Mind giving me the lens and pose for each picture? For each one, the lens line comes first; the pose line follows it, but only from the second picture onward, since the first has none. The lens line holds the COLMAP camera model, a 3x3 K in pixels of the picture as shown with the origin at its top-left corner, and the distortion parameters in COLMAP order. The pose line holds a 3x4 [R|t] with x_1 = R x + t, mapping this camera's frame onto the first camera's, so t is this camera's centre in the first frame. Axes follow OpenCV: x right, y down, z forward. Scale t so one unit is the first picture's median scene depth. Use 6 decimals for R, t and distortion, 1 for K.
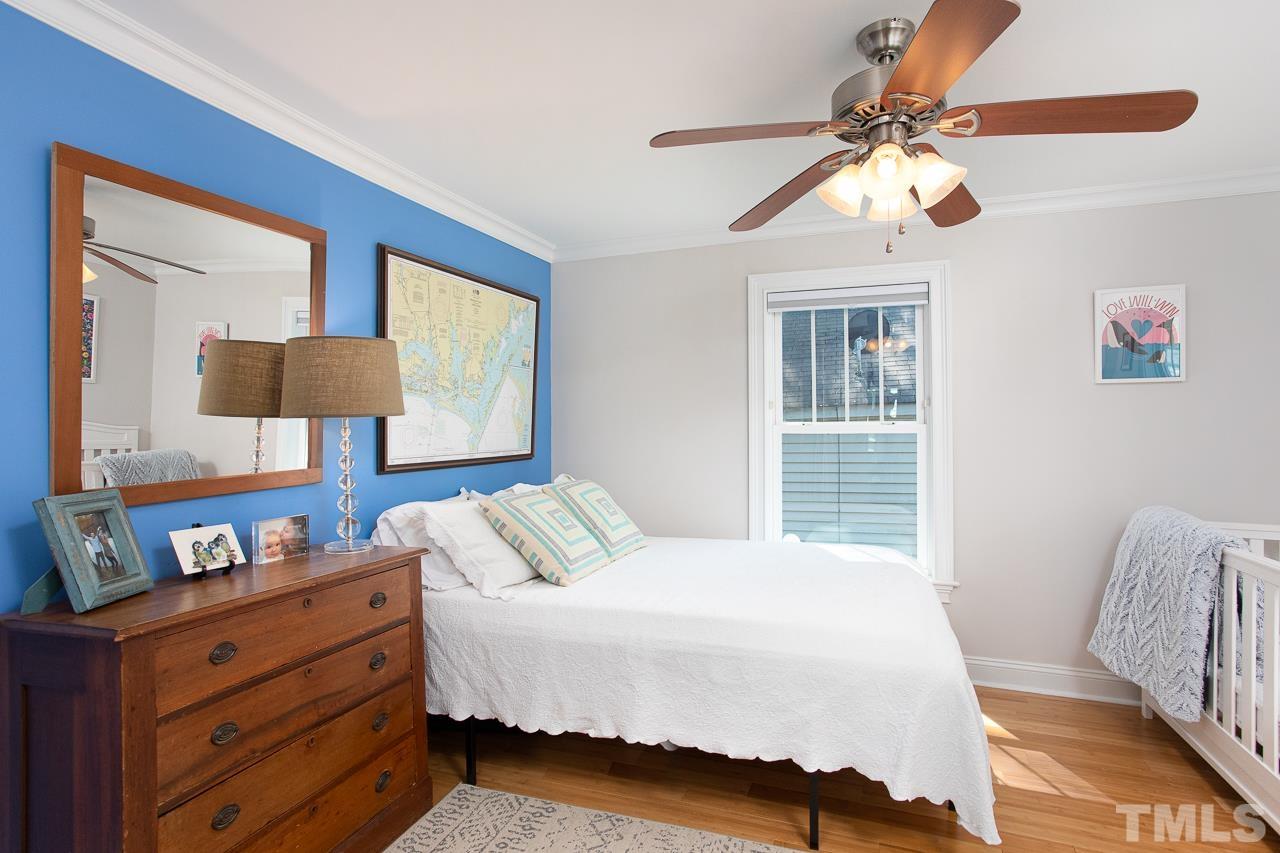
lens RADIAL K [[627.0, 0, 639.6], [0, 627.0, 421.6], [0, 0, 1]] dist [-0.025789, 0.008647]
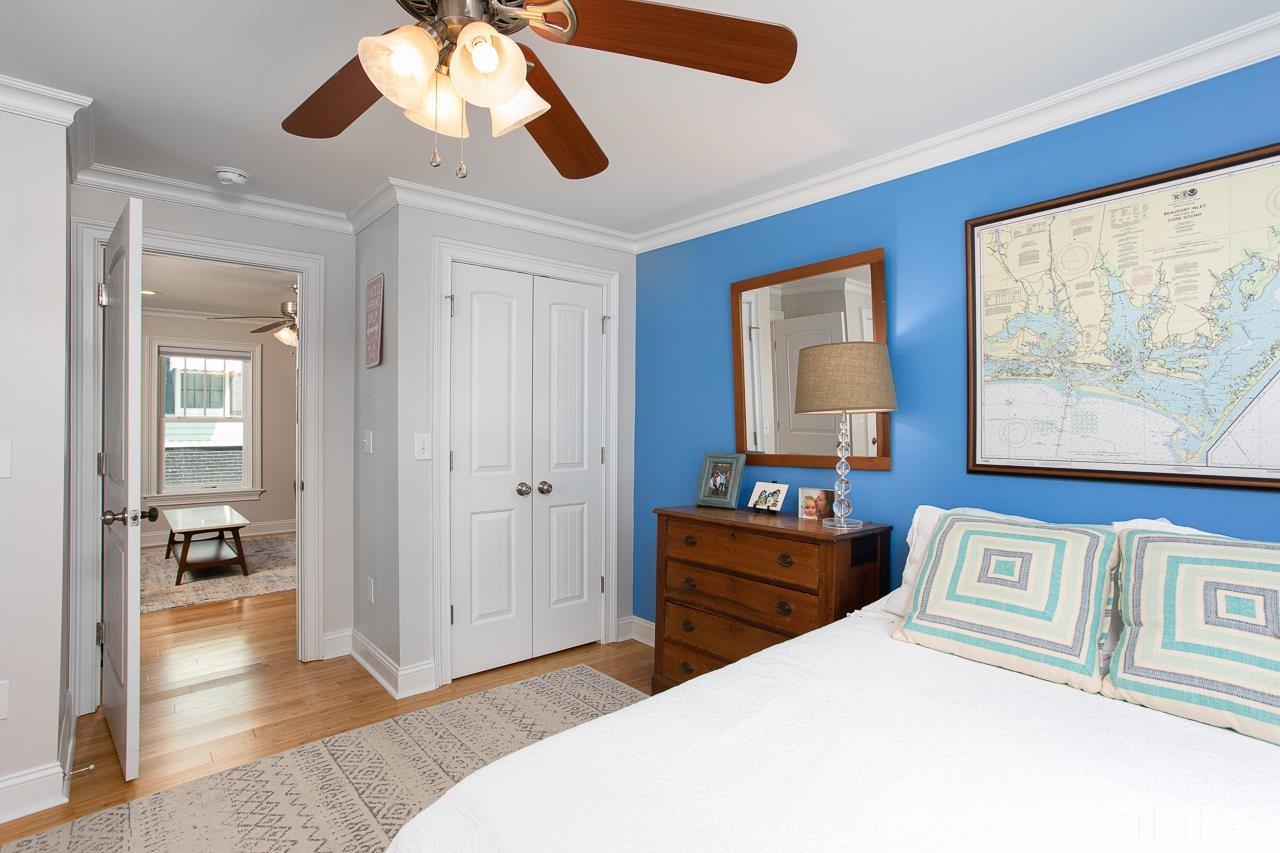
lens RADIAL K [[627.0, 0, 635.7], [0, 627.0, 423.6], [0, 0, 1]] dist [-0.025789, 0.008647]
pose [[-0.475152, 0.006263, -0.879881, 0.546921], [0.009930, 0.999949, 0.001755, 0.004887], [0.879847, -0.007903, -0.475190, 0.886109]]
